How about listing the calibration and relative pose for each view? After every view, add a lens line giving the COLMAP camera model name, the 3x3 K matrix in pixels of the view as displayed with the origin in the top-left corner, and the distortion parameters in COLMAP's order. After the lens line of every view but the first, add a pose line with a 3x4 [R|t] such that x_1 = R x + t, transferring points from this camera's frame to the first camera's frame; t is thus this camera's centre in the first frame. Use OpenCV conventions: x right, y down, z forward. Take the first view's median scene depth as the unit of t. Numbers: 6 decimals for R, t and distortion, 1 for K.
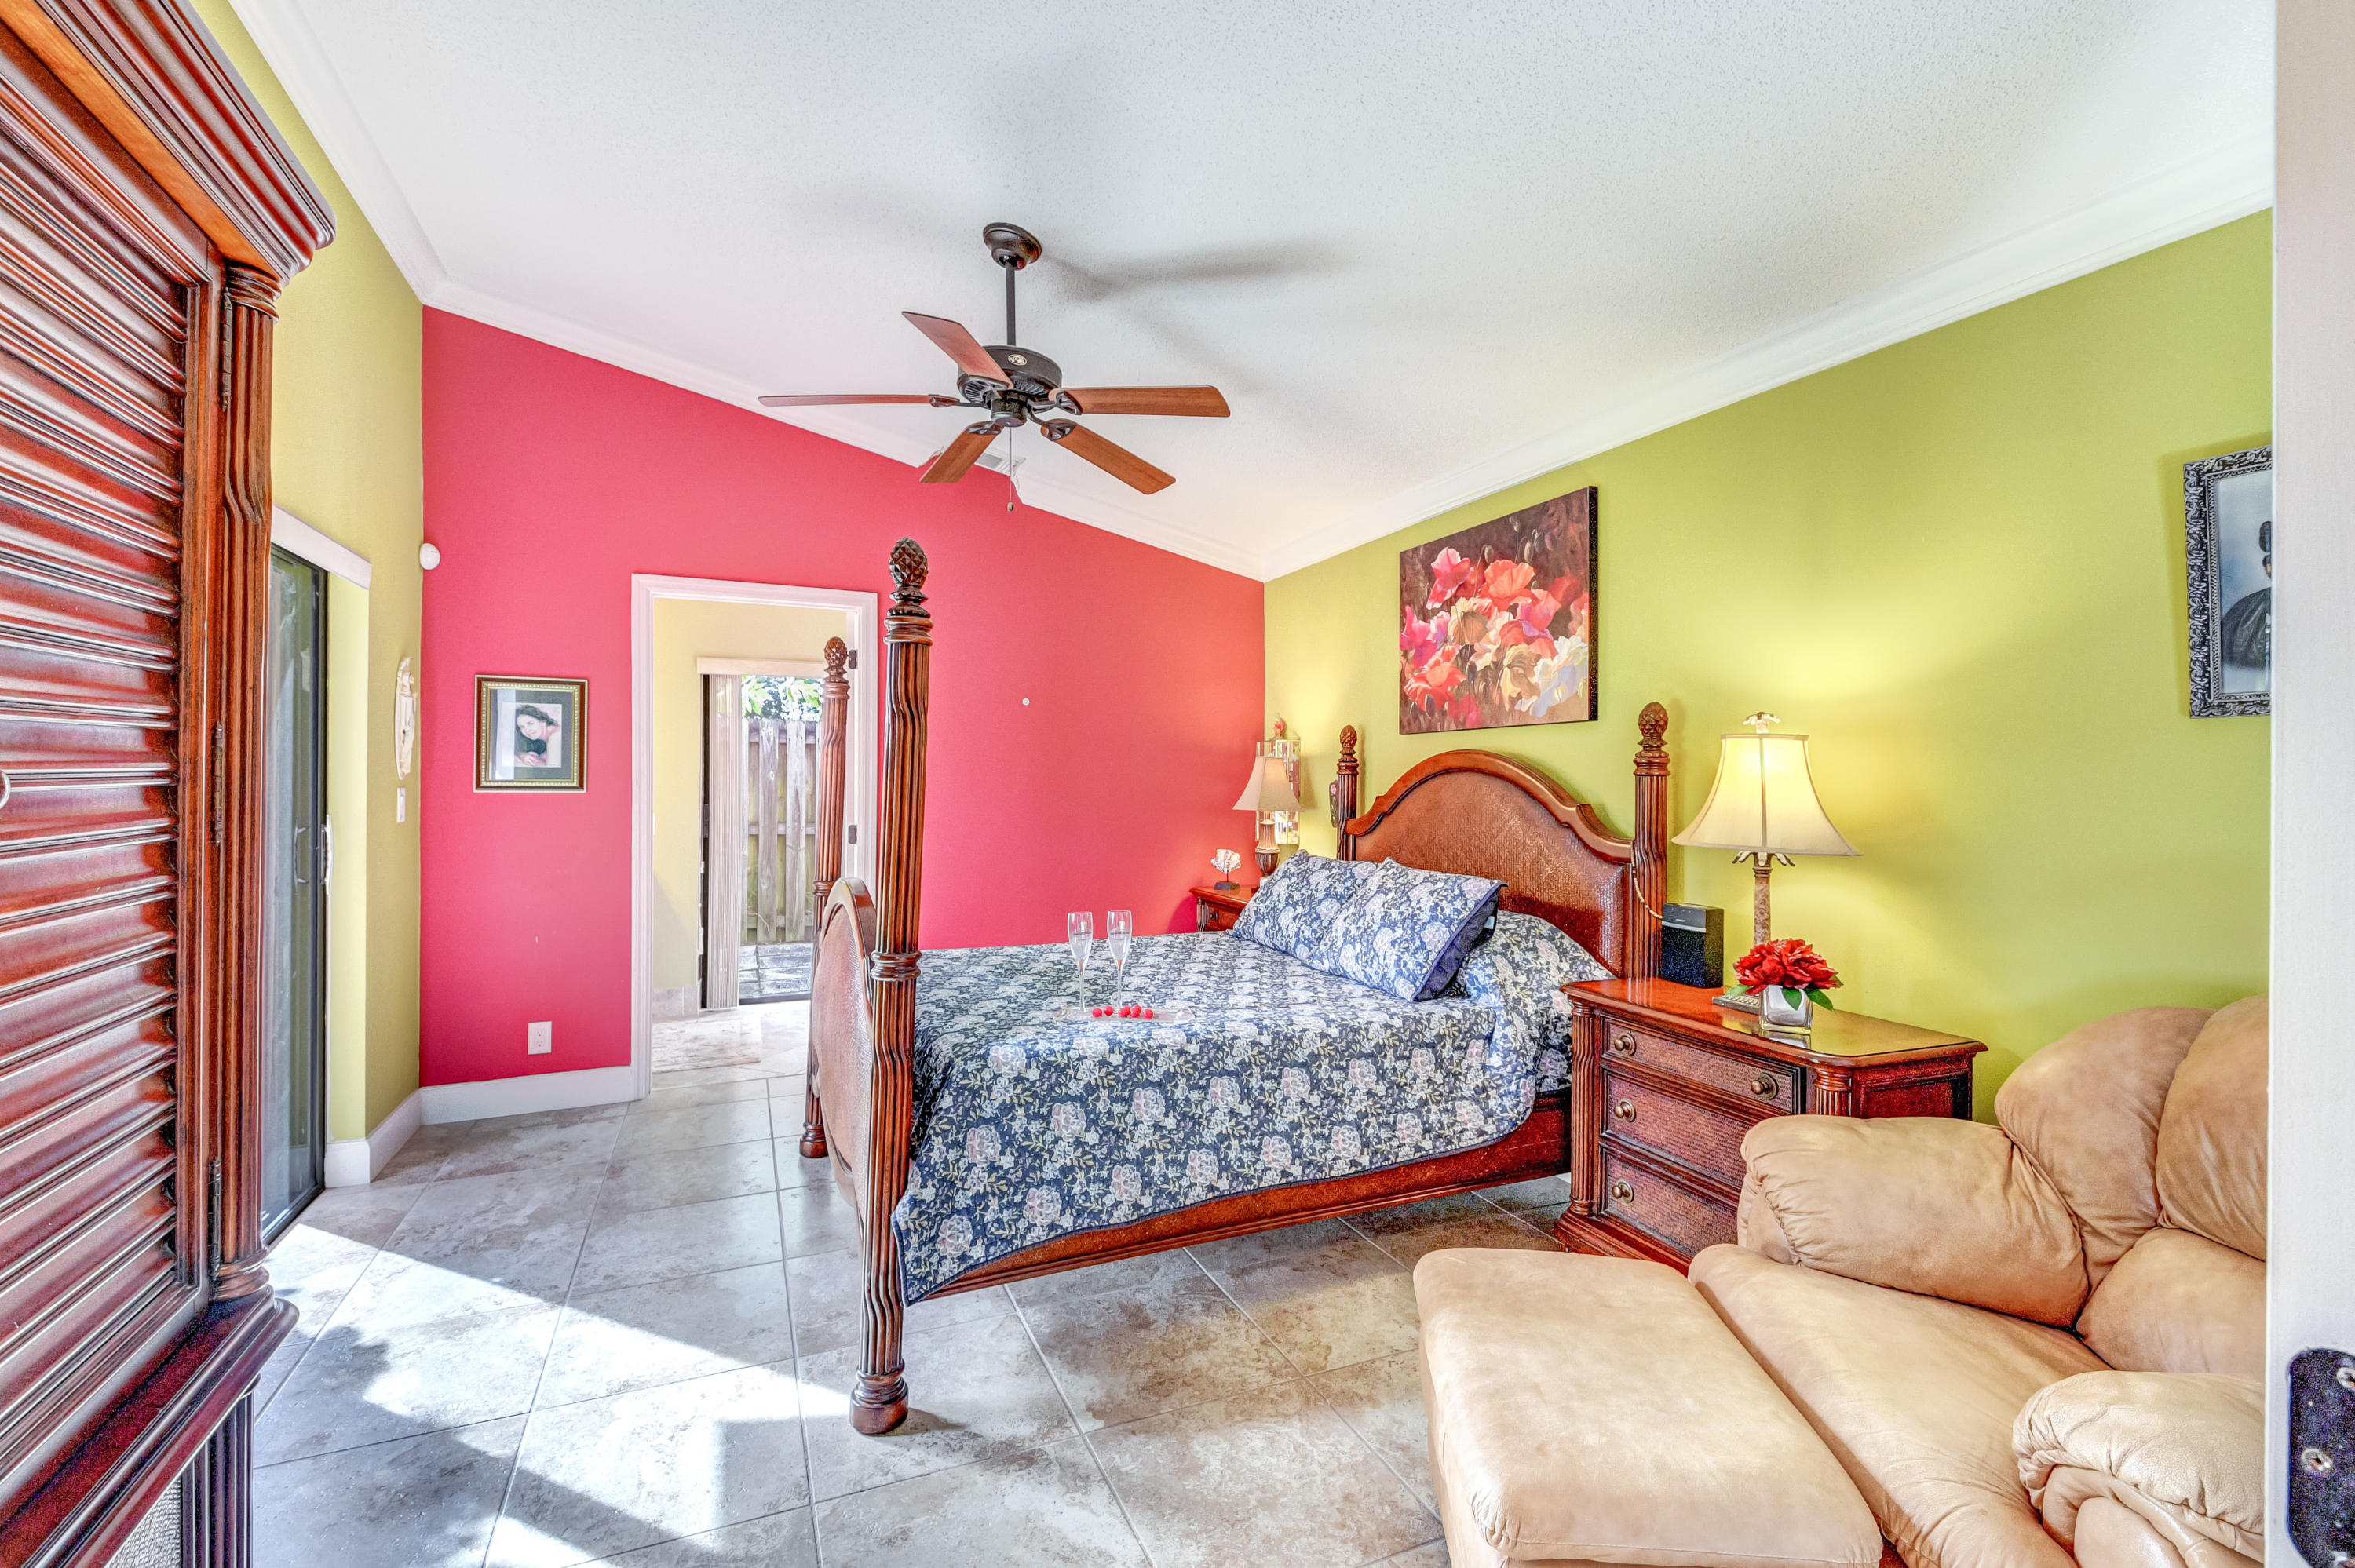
lens RADIAL K [[1040.1, 0, 1191.0], [0, 1040.1, 789.2], [0, 0, 1]] dist [0.067896, -0.060048]
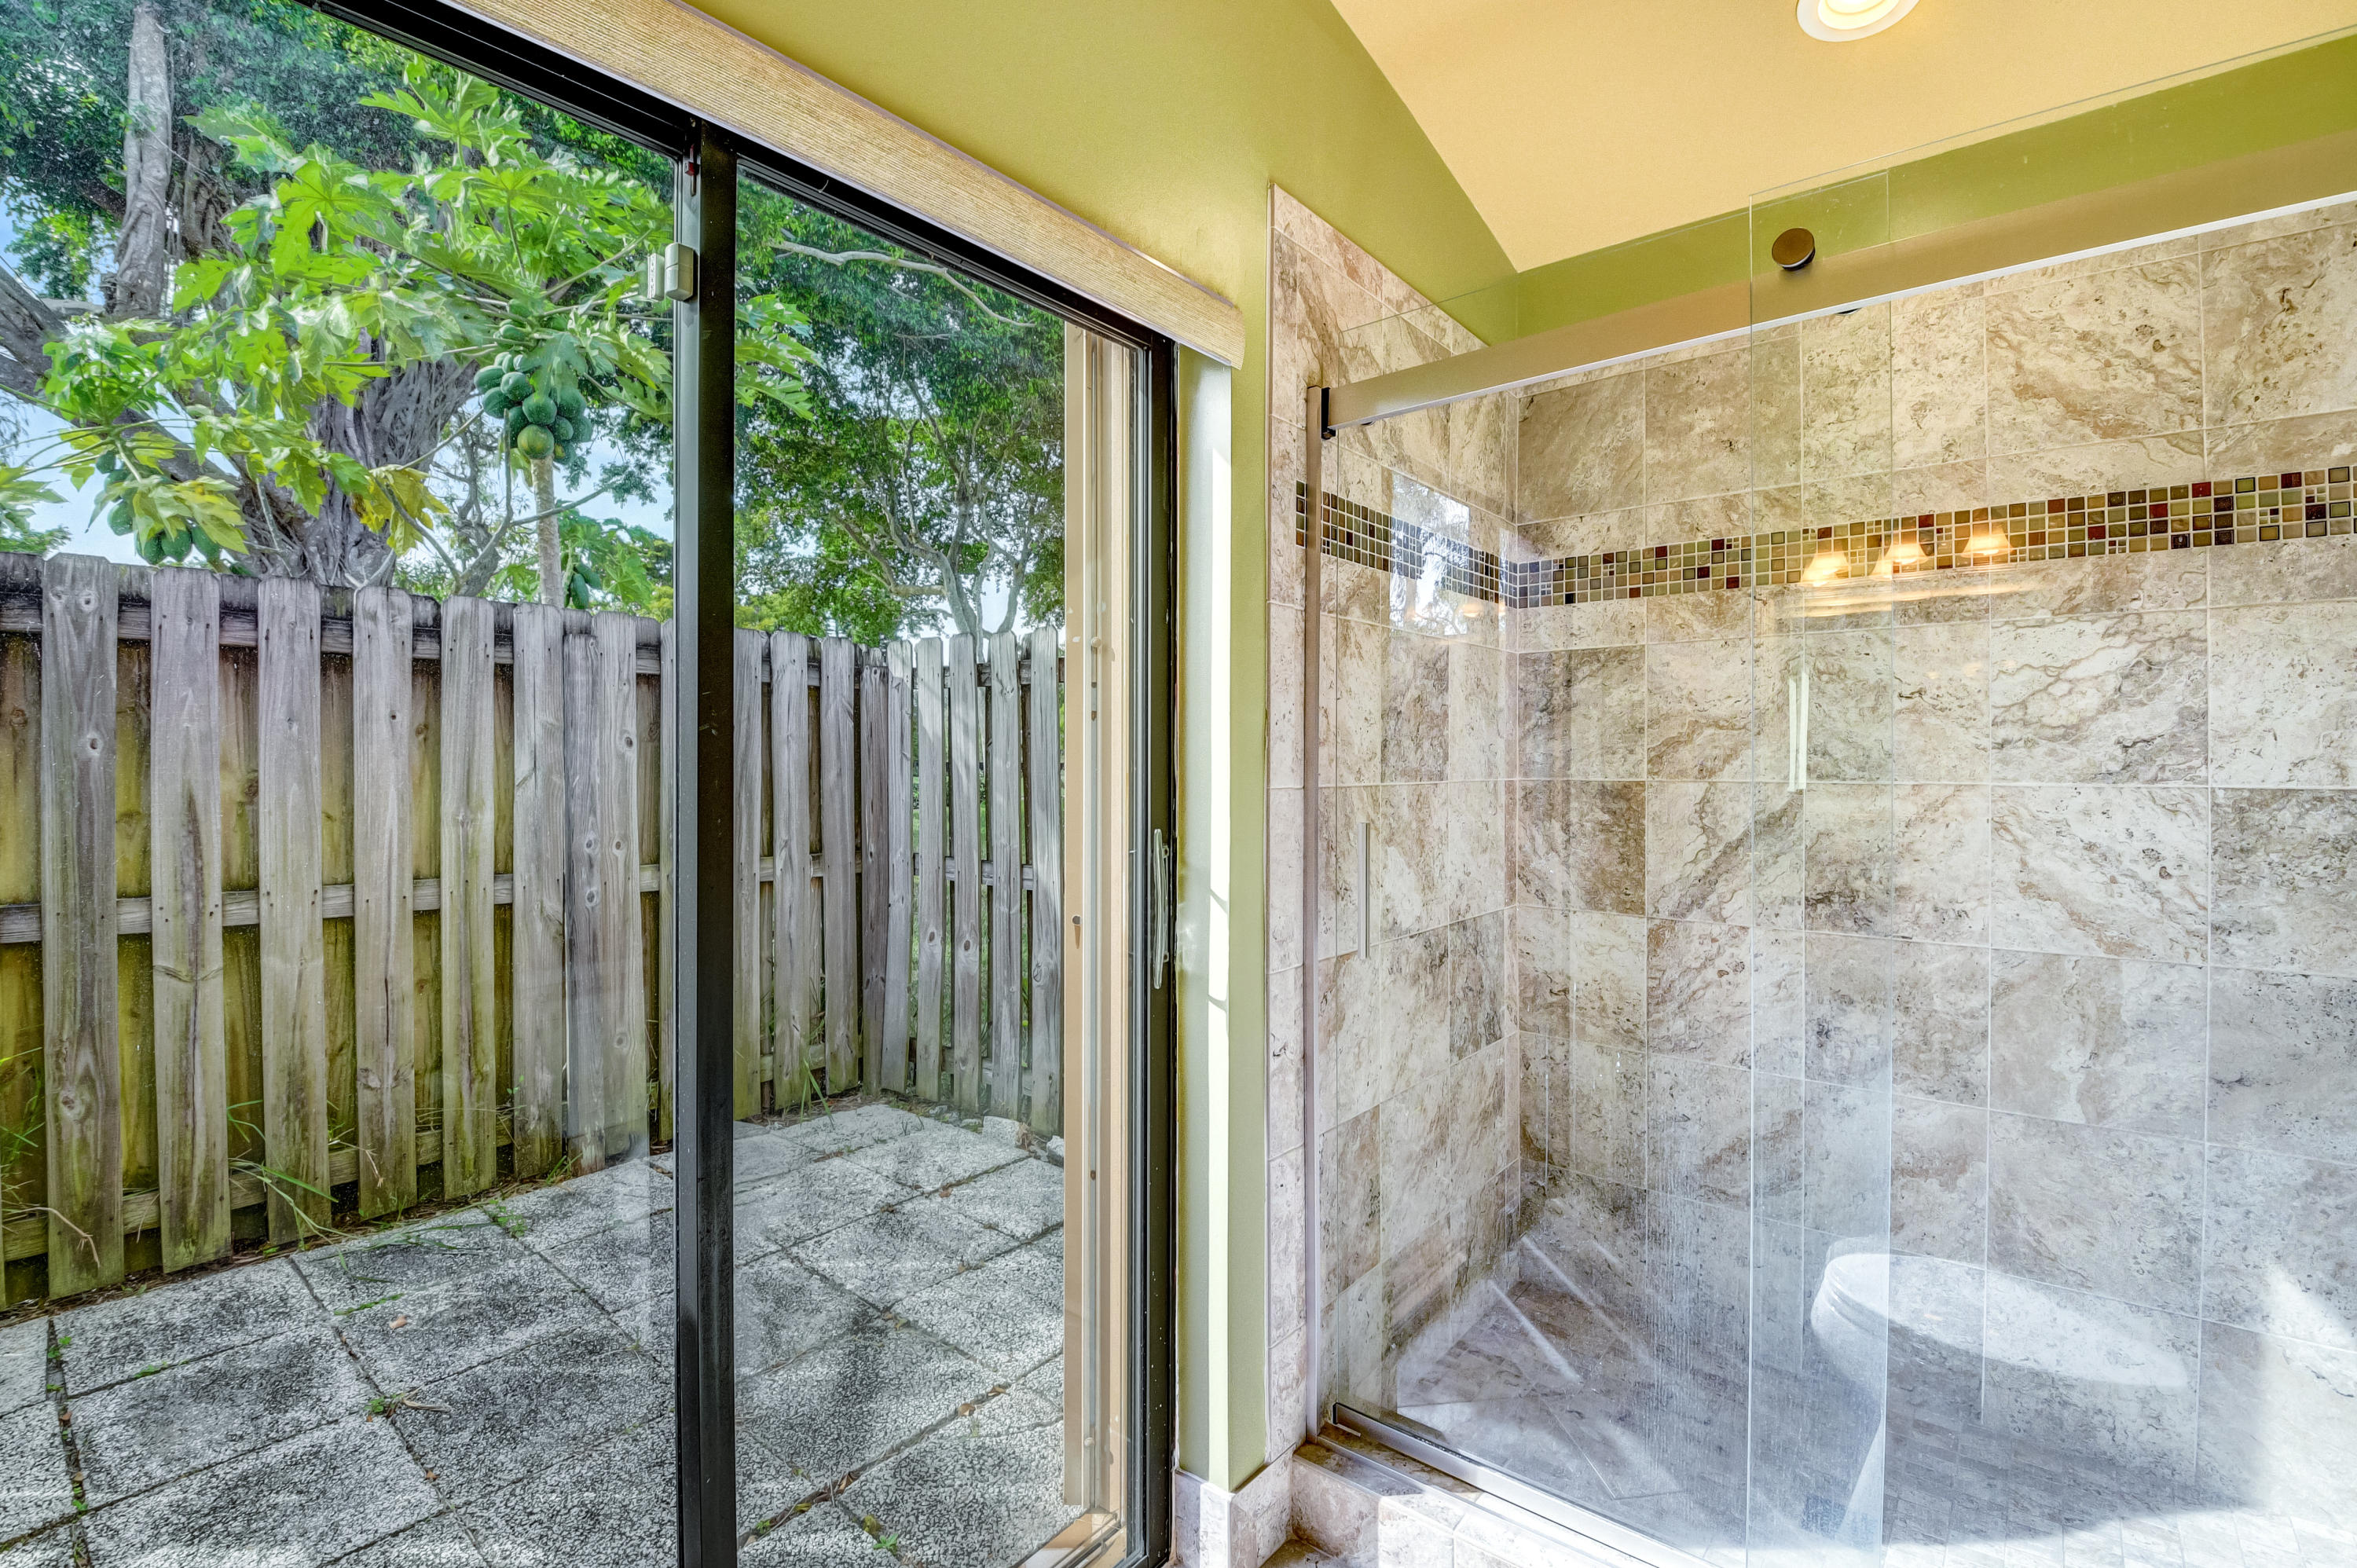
lens RADIAL K [[1040.5, 0, 1170.4], [0, 1040.5, 743.4], [0, 0, 1]] dist [-0.034971, -0.000265]
pose [[0.889442, -0.006993, 0.456995, -0.637659], [0.014113, 0.999826, -0.012169, -0.013297], [-0.456830, 0.017273, 0.889386, 1.506174]]
